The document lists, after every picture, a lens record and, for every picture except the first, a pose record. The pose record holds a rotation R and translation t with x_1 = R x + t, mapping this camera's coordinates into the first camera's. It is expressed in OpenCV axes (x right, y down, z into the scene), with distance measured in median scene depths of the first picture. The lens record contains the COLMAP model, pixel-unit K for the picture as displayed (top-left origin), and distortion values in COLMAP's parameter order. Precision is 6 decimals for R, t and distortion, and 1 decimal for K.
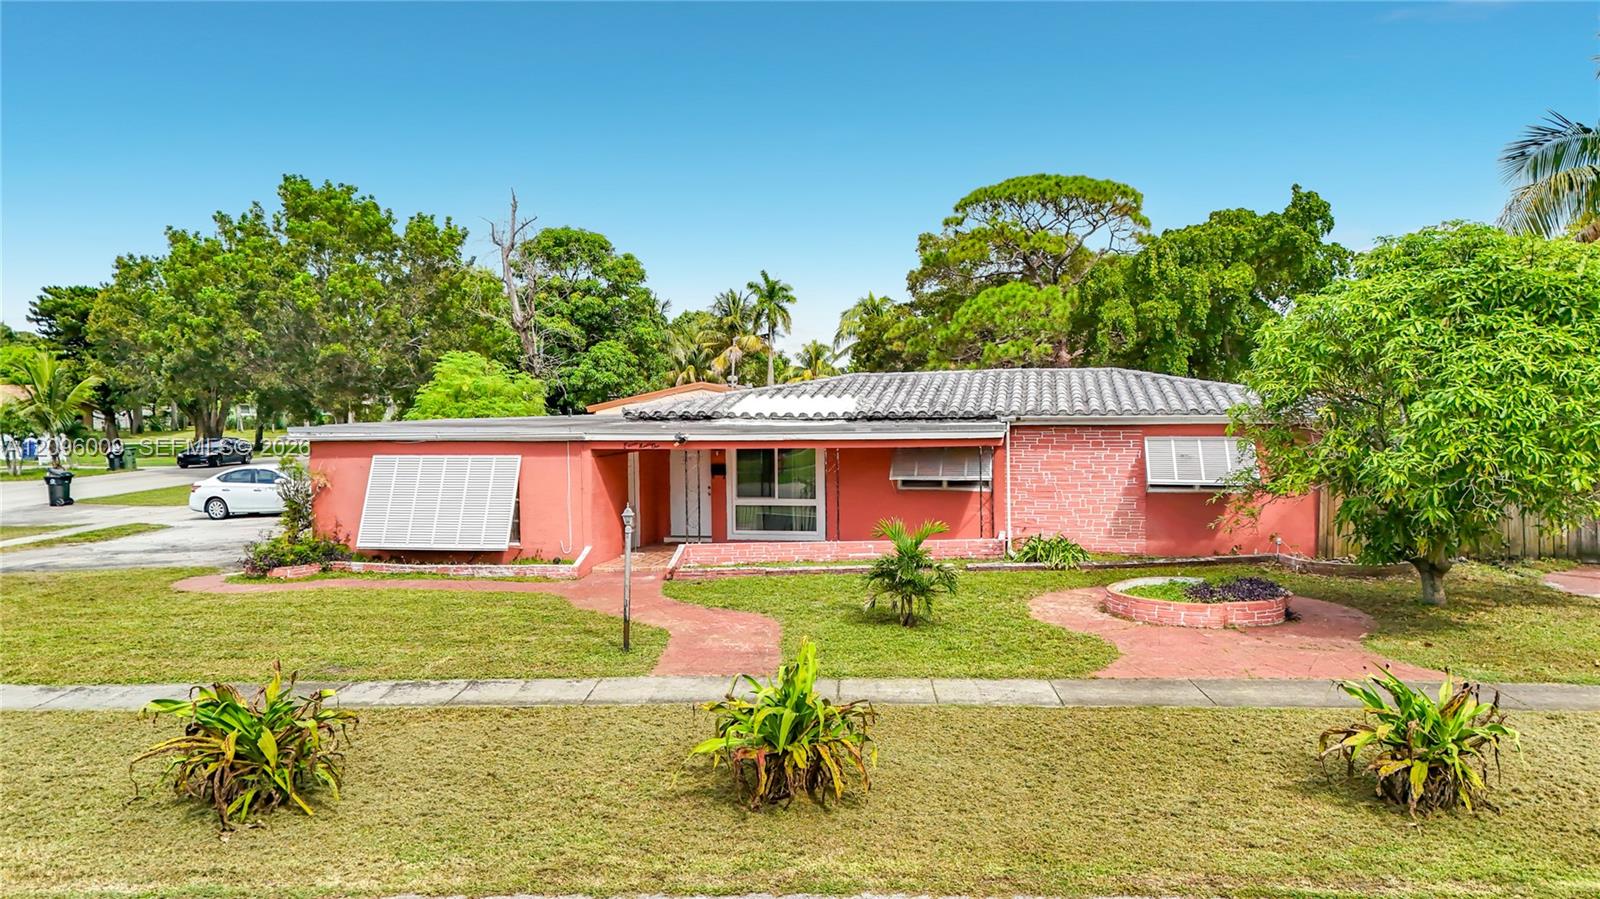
lens RADIAL K [[1285.6, 0, 800.7], [0, 1285.6, 442.8], [0, 0, 1]] dist [0.036279, 0.006210]
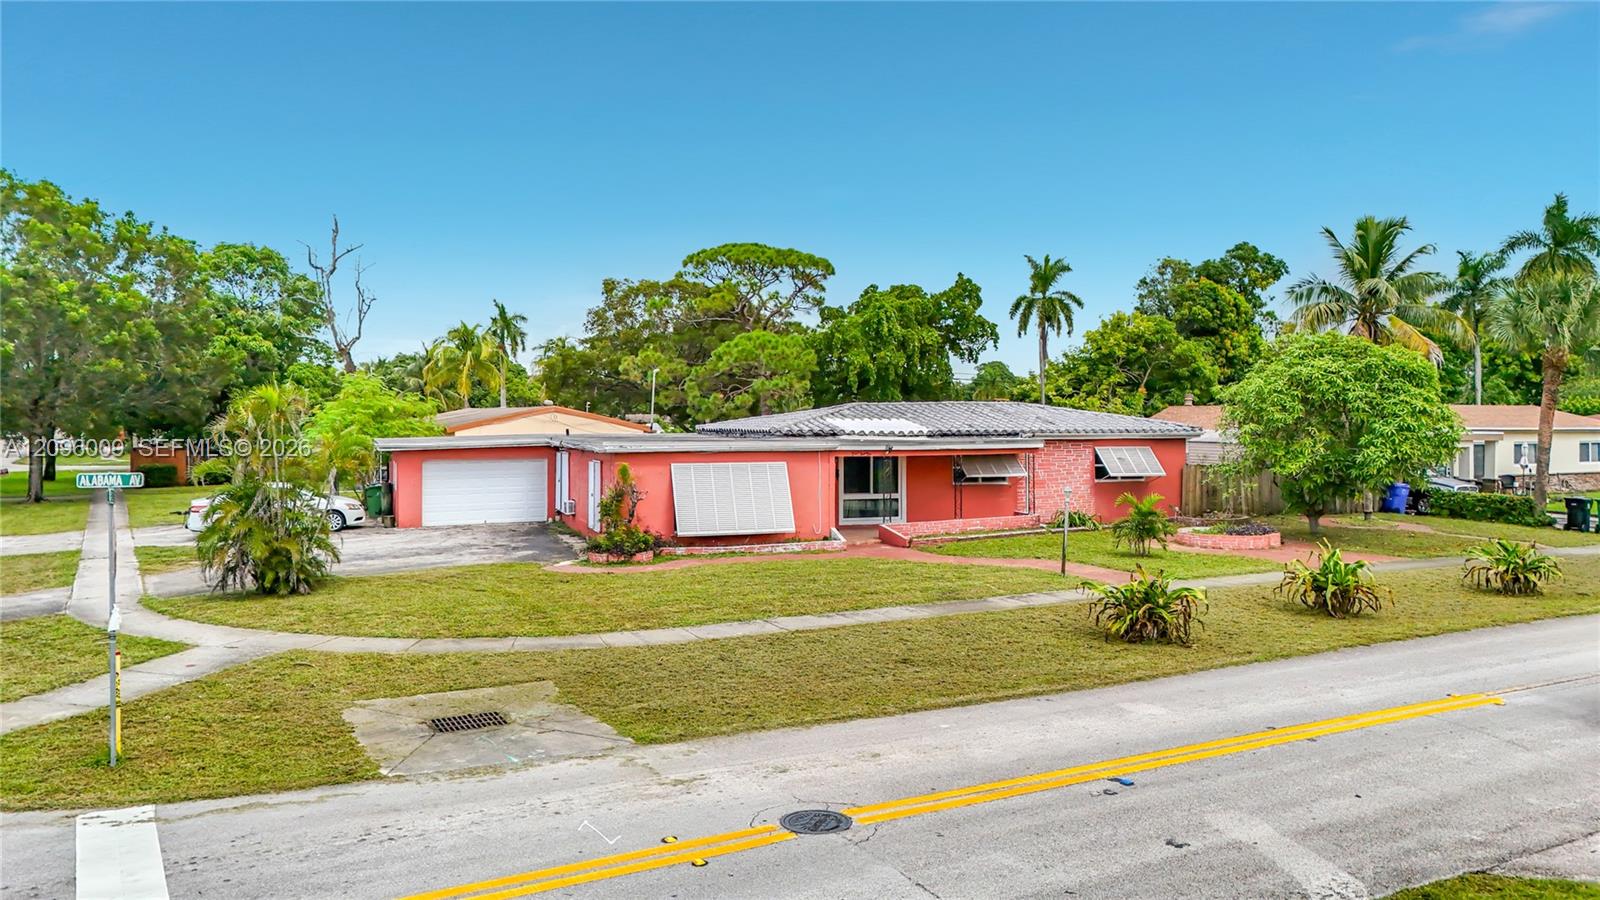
lens RADIAL K [[1285.6, 0, 800.8], [0, 1285.6, 452.6], [0, 0, 1]] dist [0.036279, 0.006210]
pose [[0.828819, -0.004825, 0.559496, -0.876332], [0.012421, 0.999875, -0.009777, 0.012705], [-0.559379, 0.015053, 0.828775, -0.099571]]
